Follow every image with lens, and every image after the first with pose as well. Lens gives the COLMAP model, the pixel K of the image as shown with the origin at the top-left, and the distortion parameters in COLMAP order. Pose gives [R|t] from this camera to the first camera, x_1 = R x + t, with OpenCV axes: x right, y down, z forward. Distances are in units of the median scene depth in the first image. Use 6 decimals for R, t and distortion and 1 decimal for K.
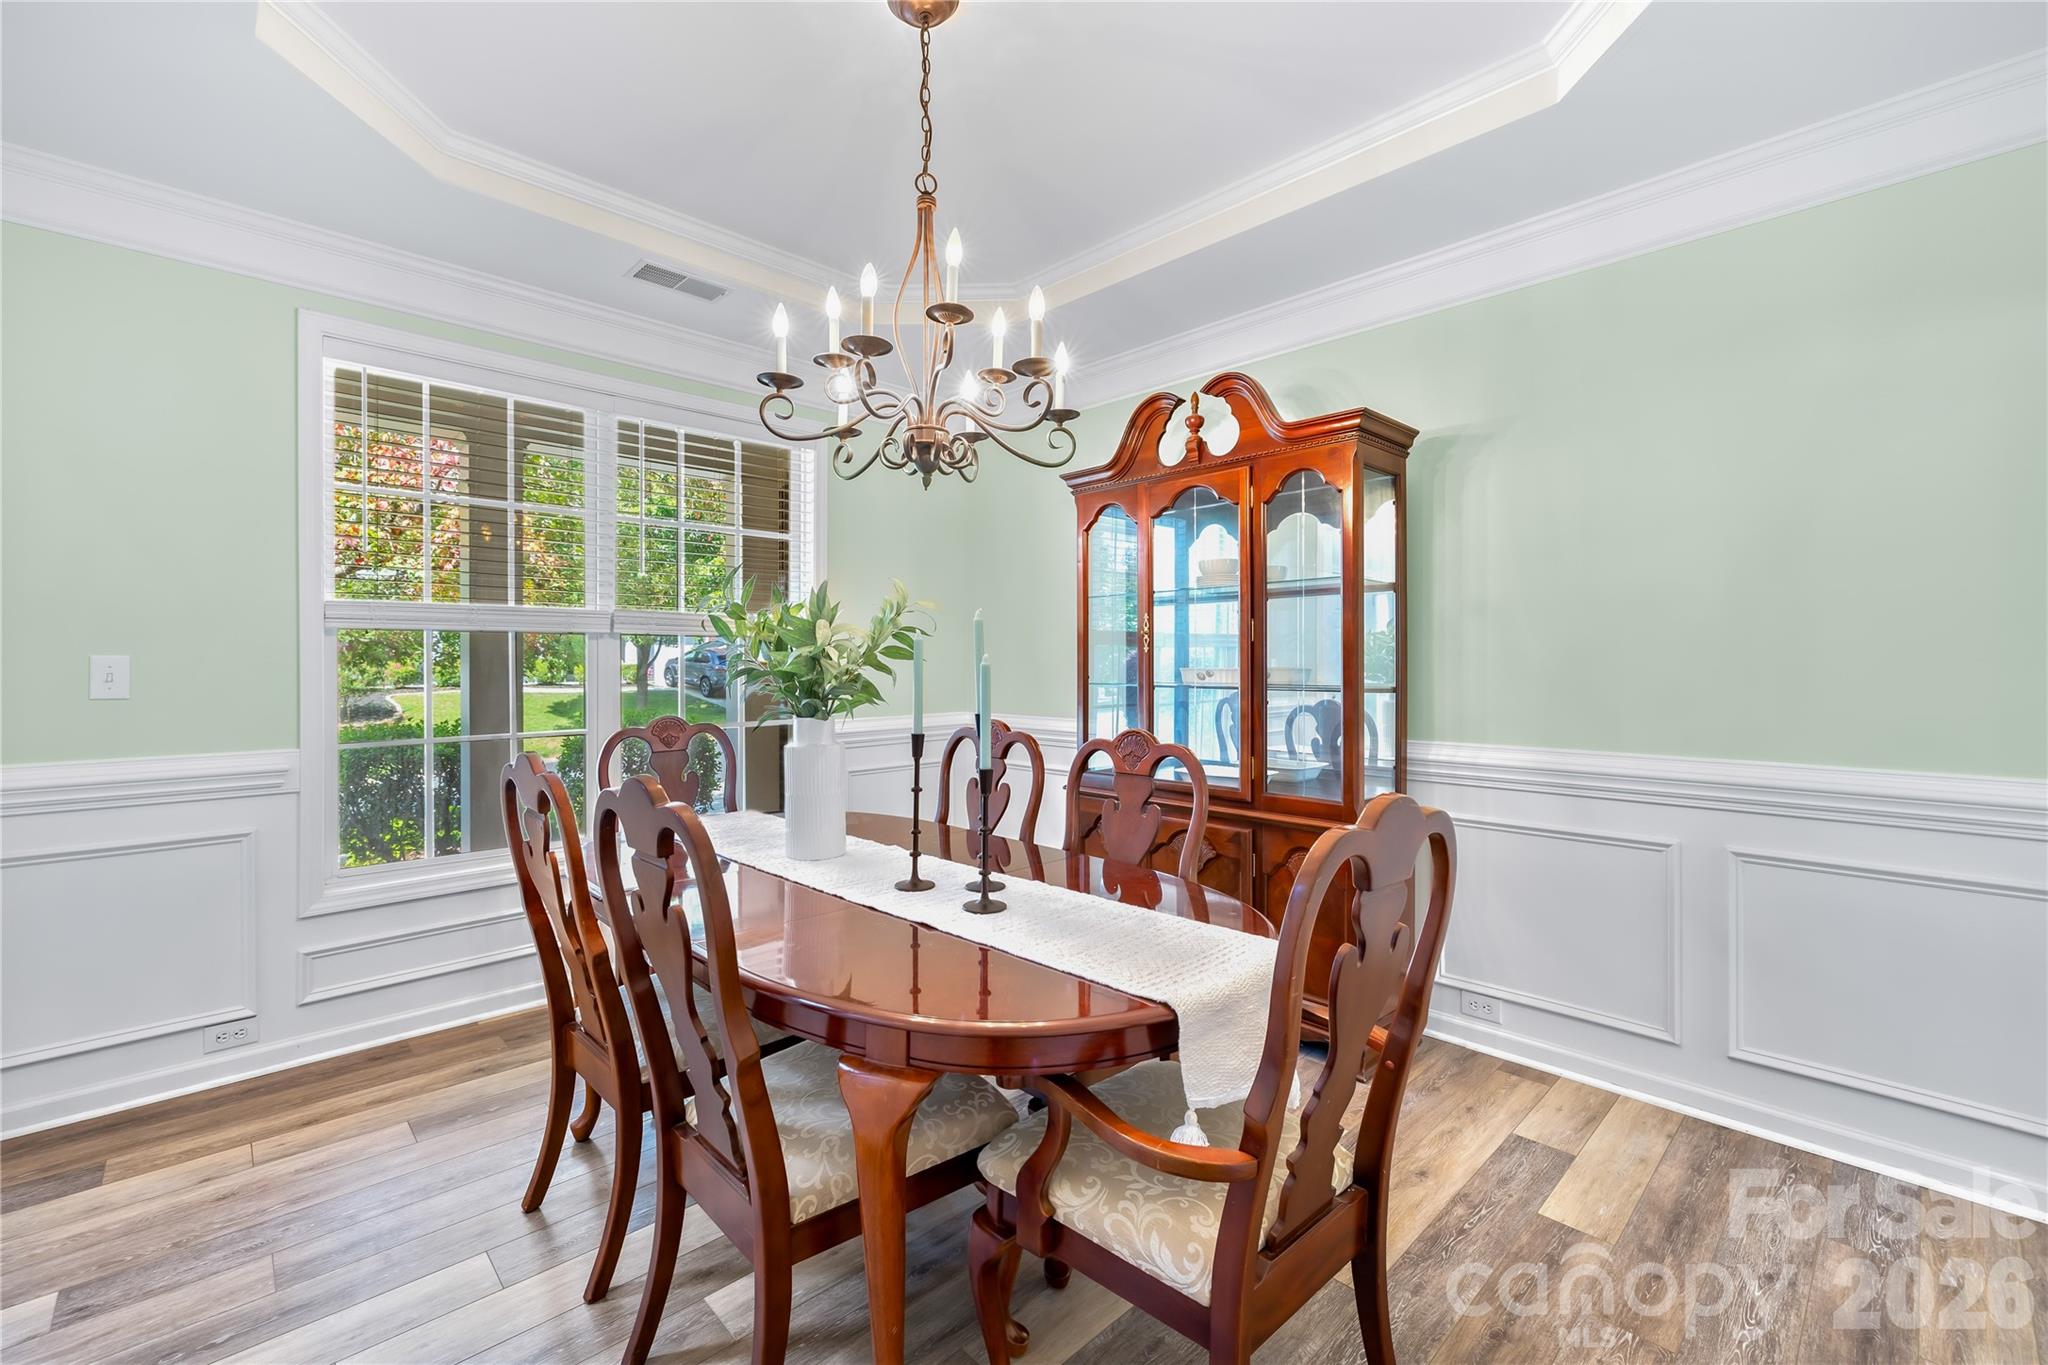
lens RADIAL K [[849.3, 0, 1021.5], [0, 849.3, 670.4], [0, 0, 1]] dist [-0.001380, 0.000070]
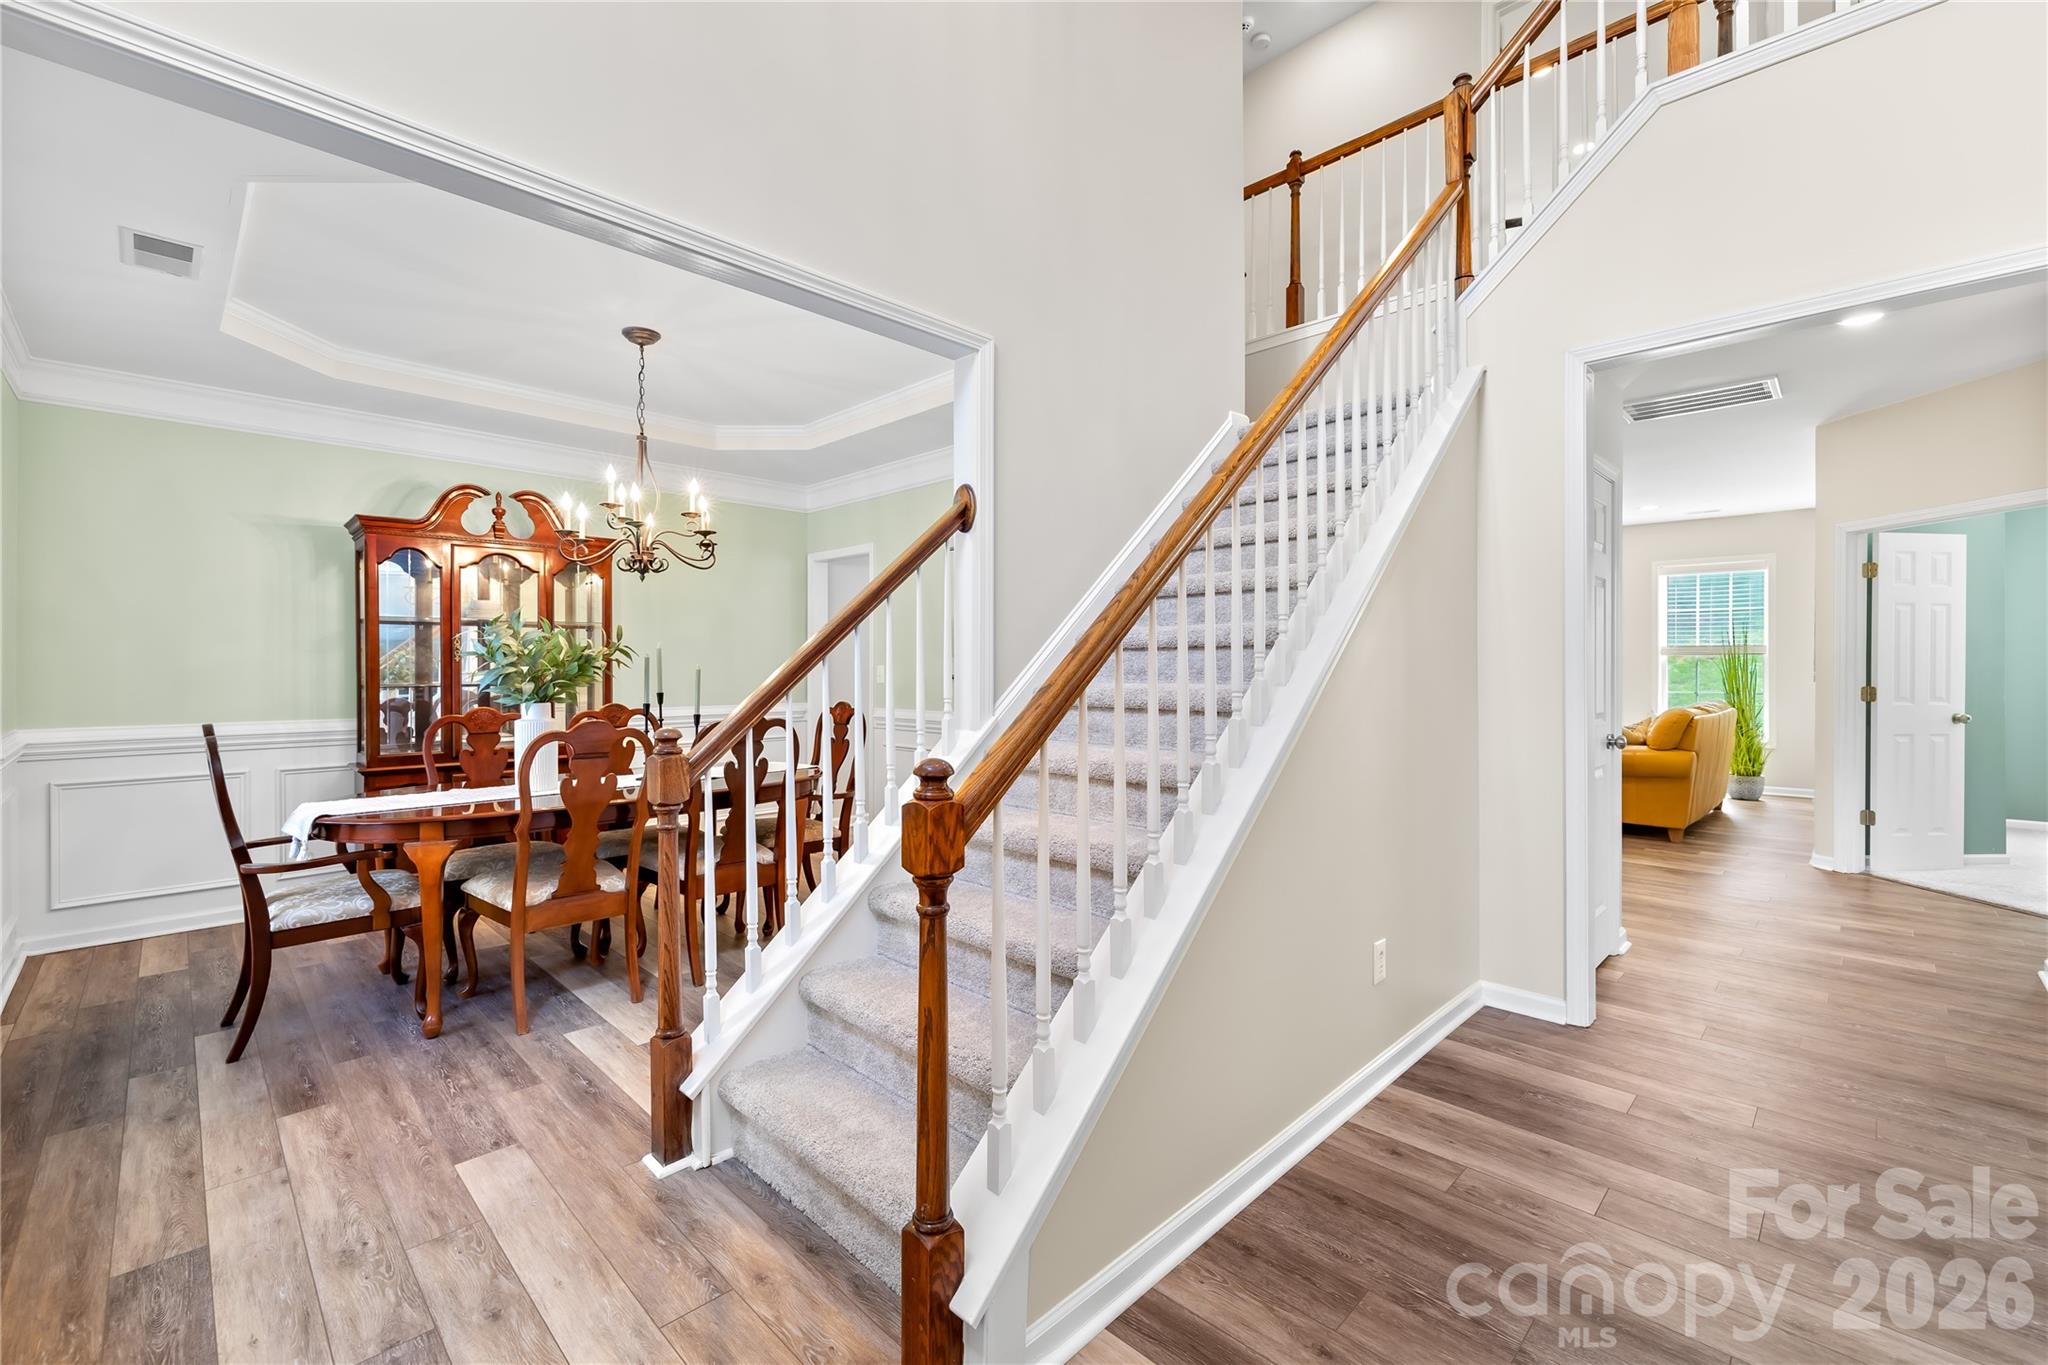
lens RADIAL K [[849.3, 0, 1012.8], [0, 849.3, 678.4], [0, 0, 1]] dist [-0.001380, 0.000070]
pose [[-0.043194, -0.013496, 0.998976, -1.867171], [0.003568, 0.999900, 0.013663, -0.004085], [-0.999060, 0.004155, -0.043142, 0.168734]]
